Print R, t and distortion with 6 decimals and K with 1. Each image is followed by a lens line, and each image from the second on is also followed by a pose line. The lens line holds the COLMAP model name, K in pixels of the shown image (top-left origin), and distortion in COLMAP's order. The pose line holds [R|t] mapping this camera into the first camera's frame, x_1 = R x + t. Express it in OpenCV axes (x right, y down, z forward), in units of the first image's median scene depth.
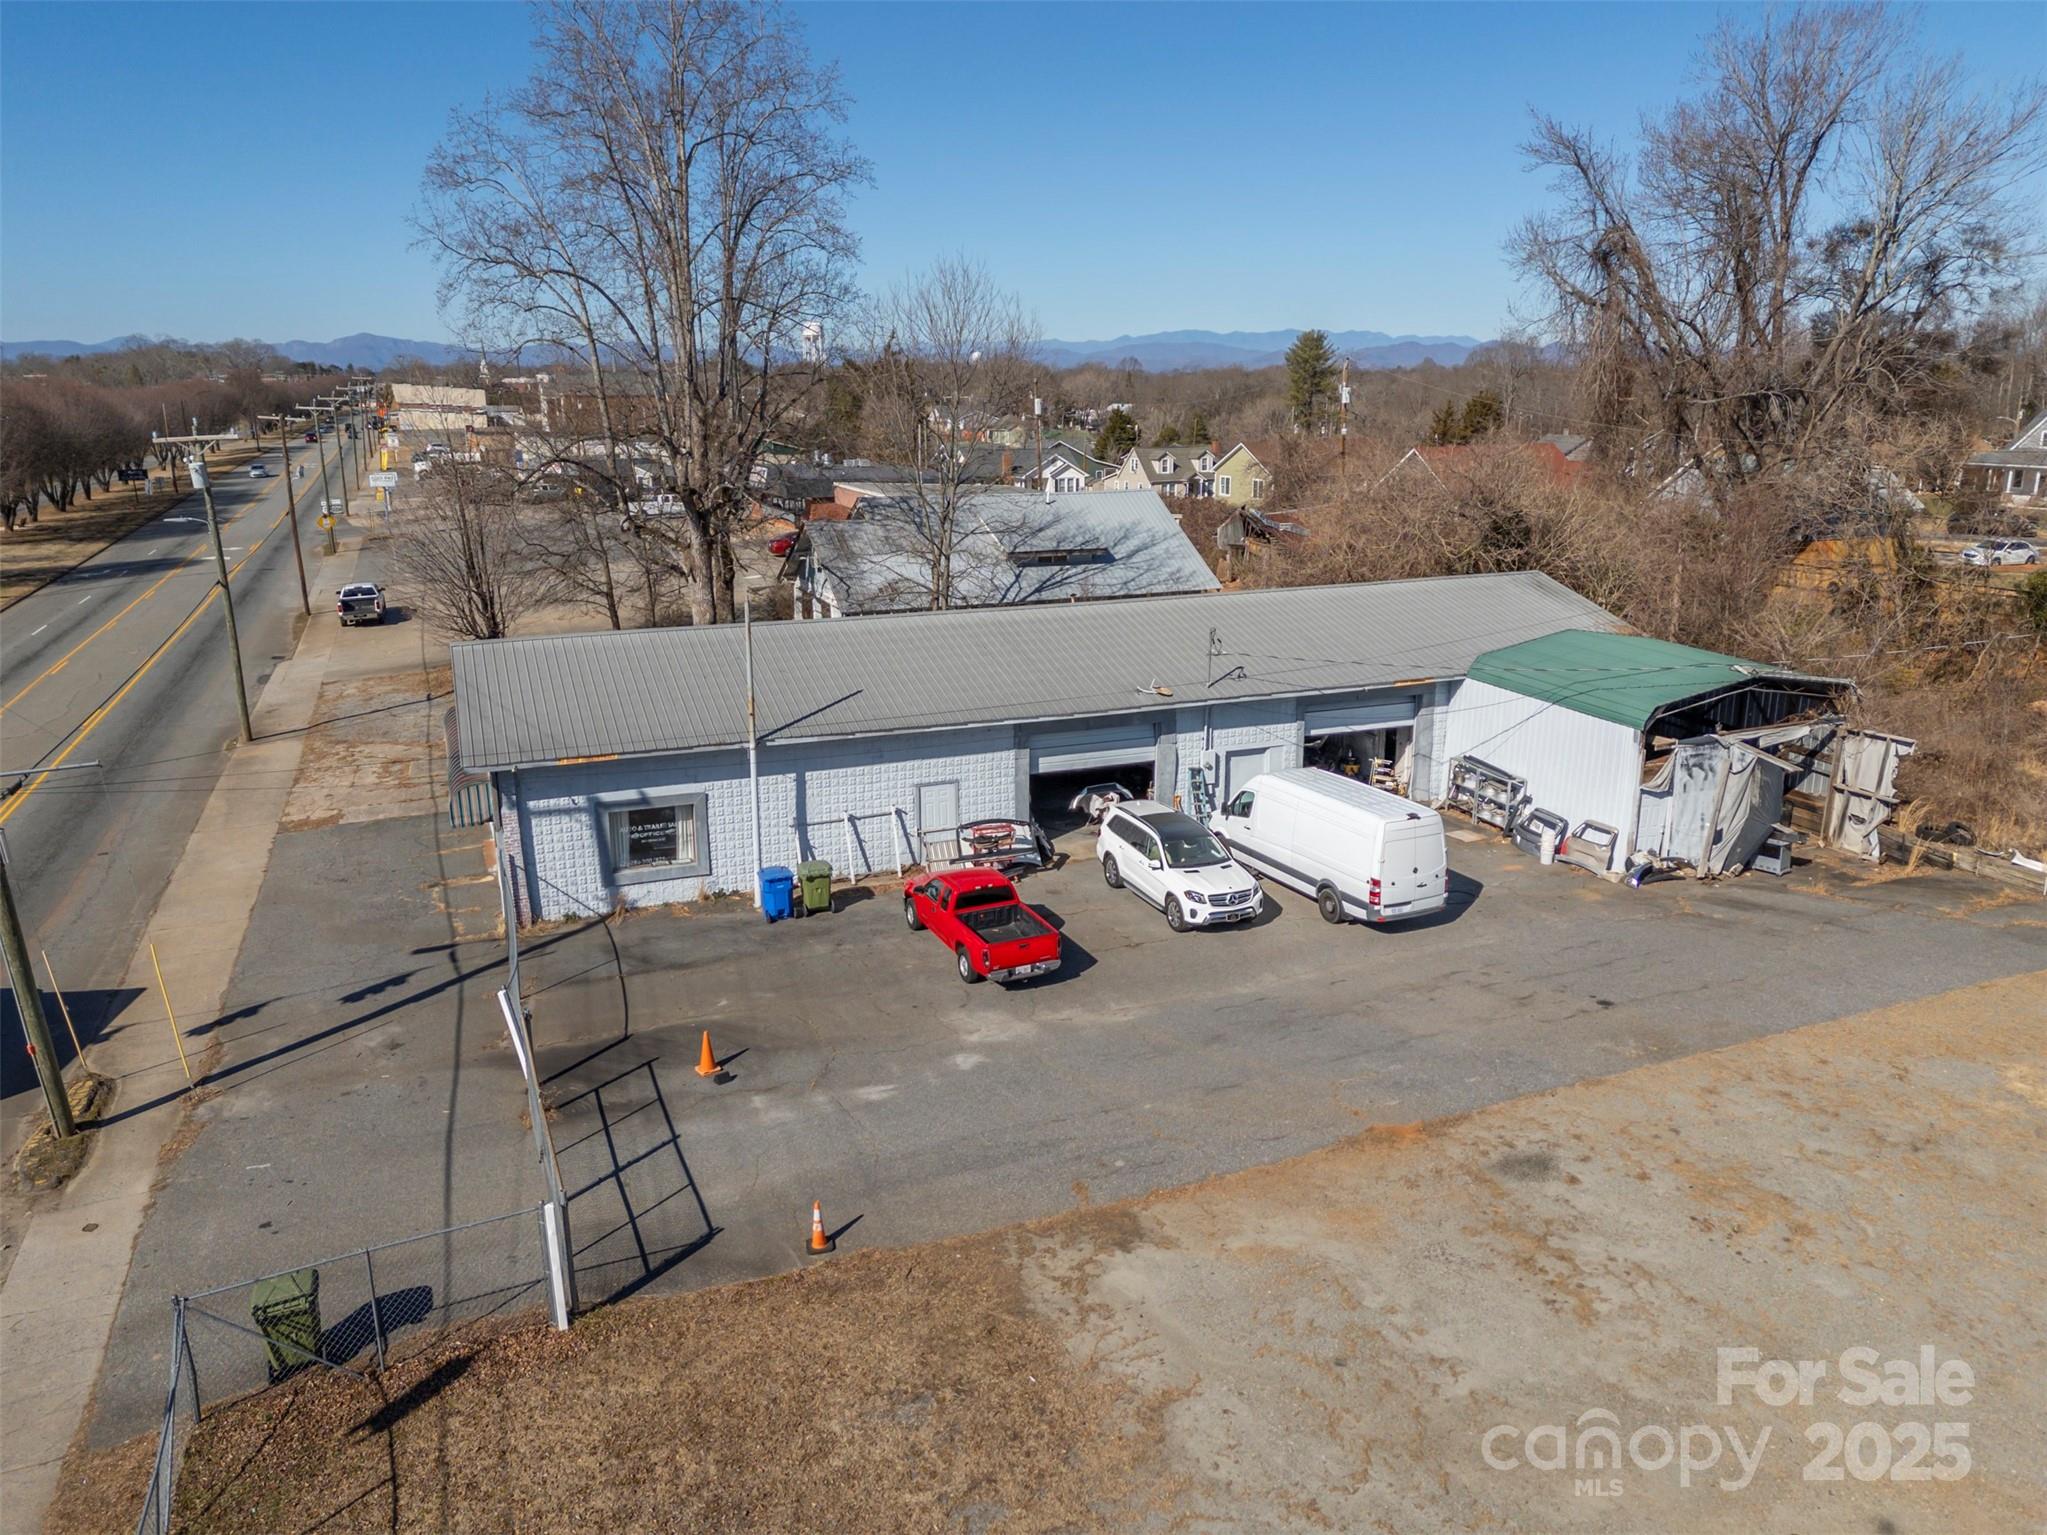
lens RADIAL K [[1506.0, 0, 1031.1], [0, 1506.0, 767.7], [0, 0, 1]] dist [0.087700, -0.082341]
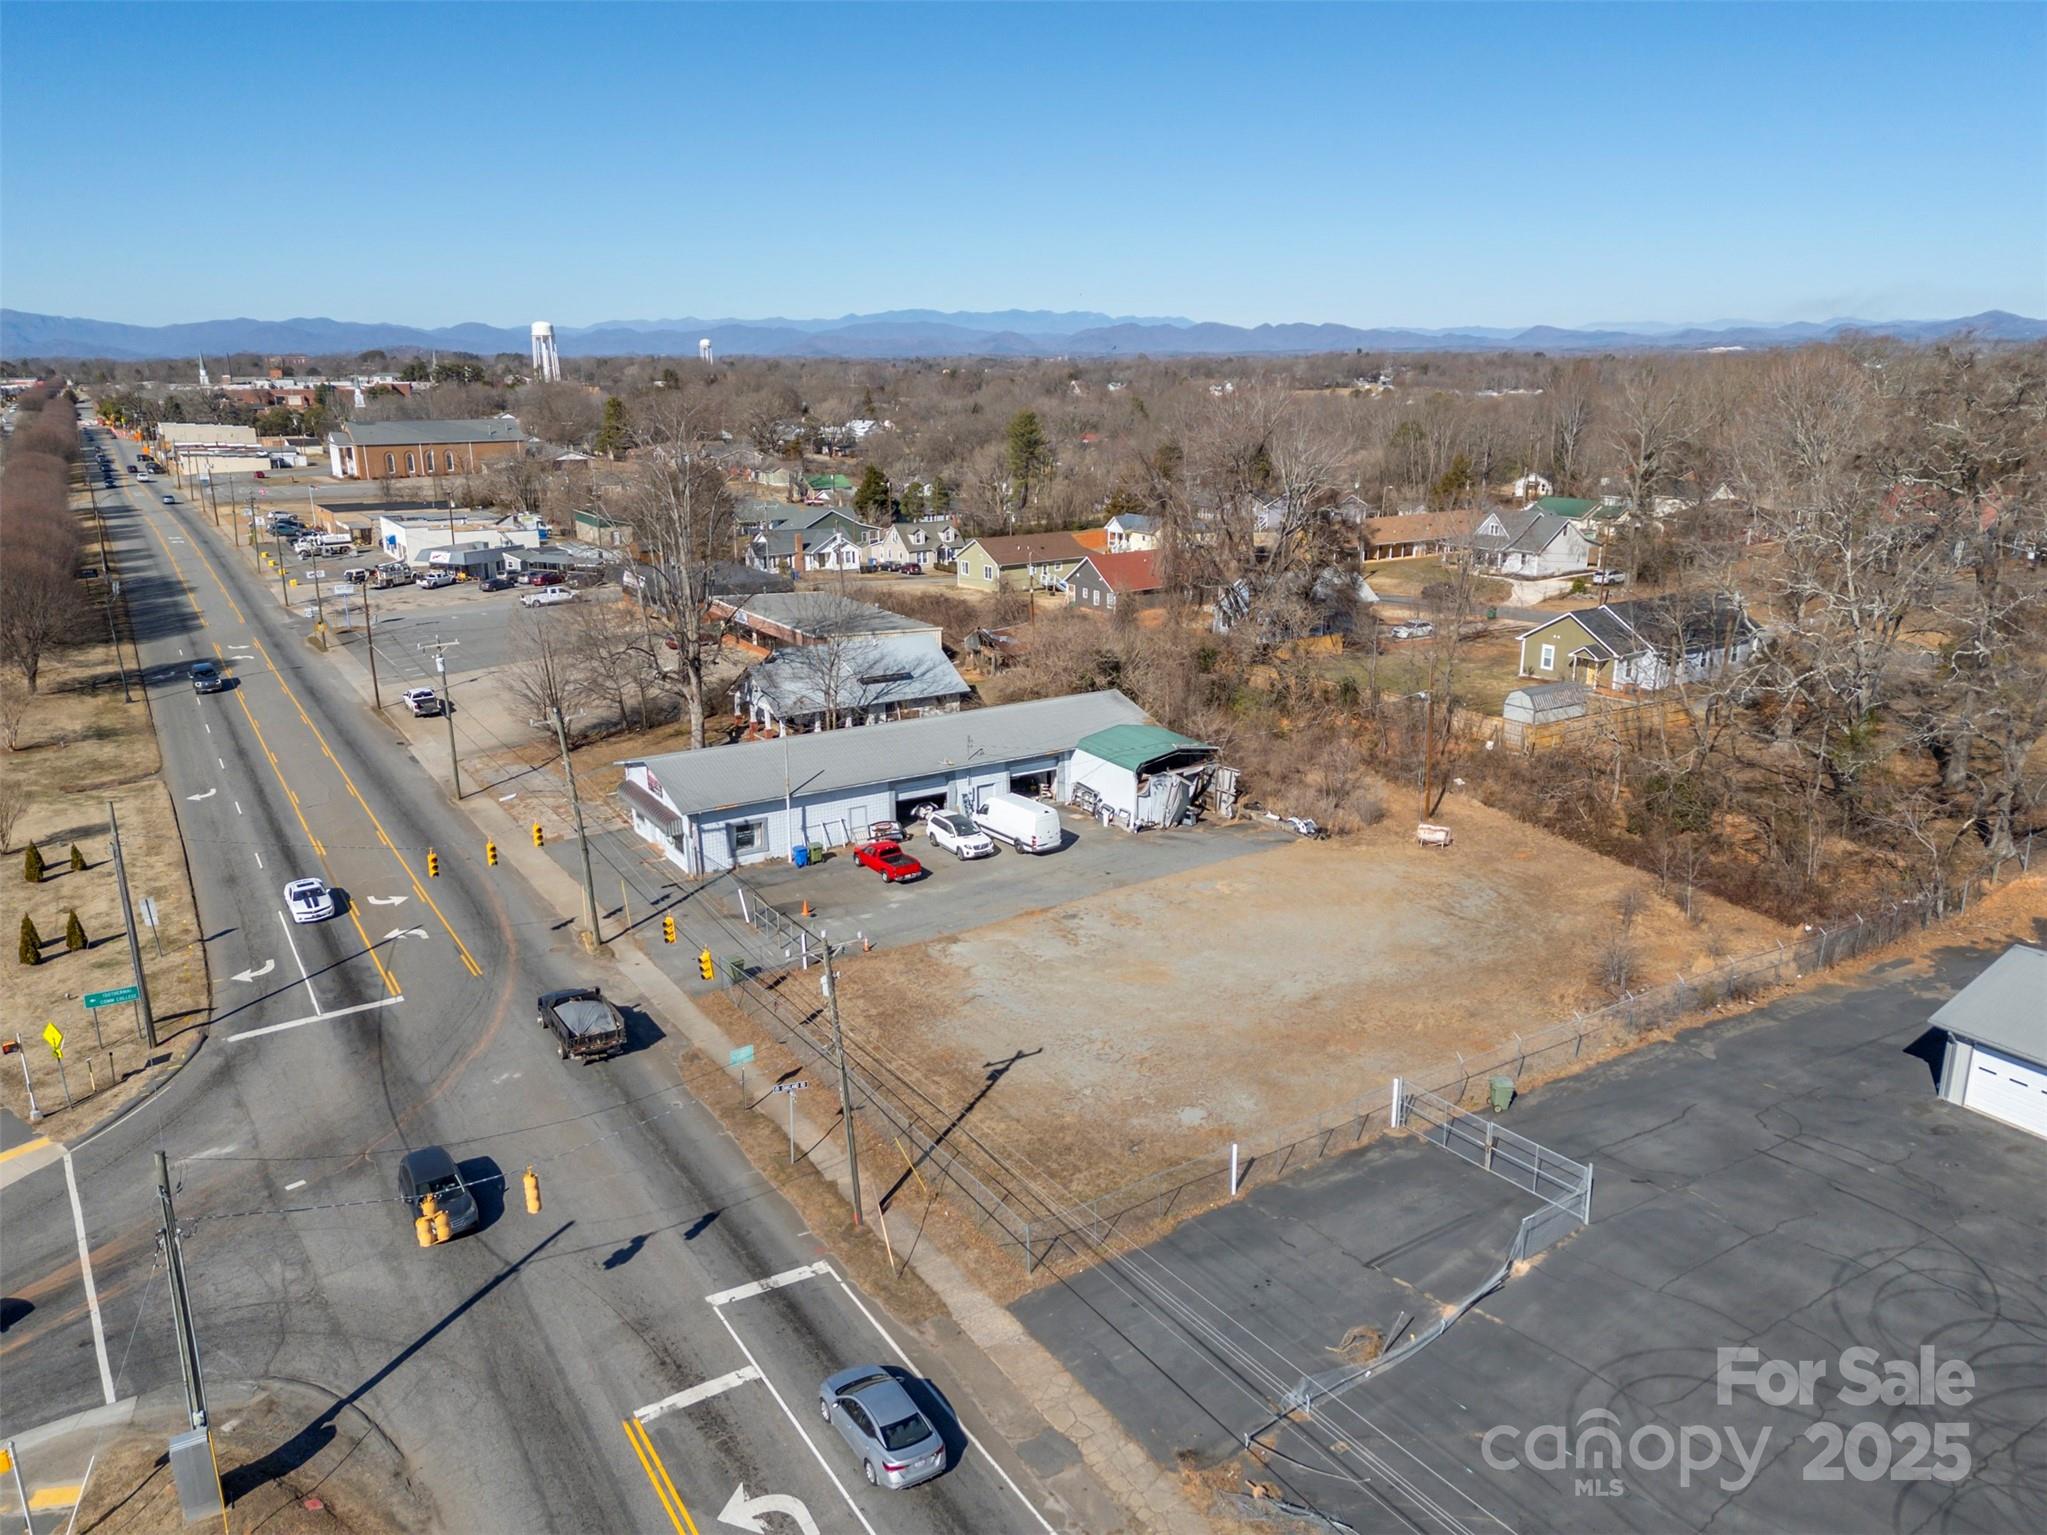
lens RADIAL K [[1506.0, 0, 1014.6], [0, 1506.0, 767.6], [0, 0, 1]] dist [0.087700, -0.082341]
pose [[0.986888, -0.049664, 0.153578, -0.189839], [0.047597, 0.998720, 0.017109, -0.085996], [-0.154231, -0.009575, 0.987988, -1.472185]]
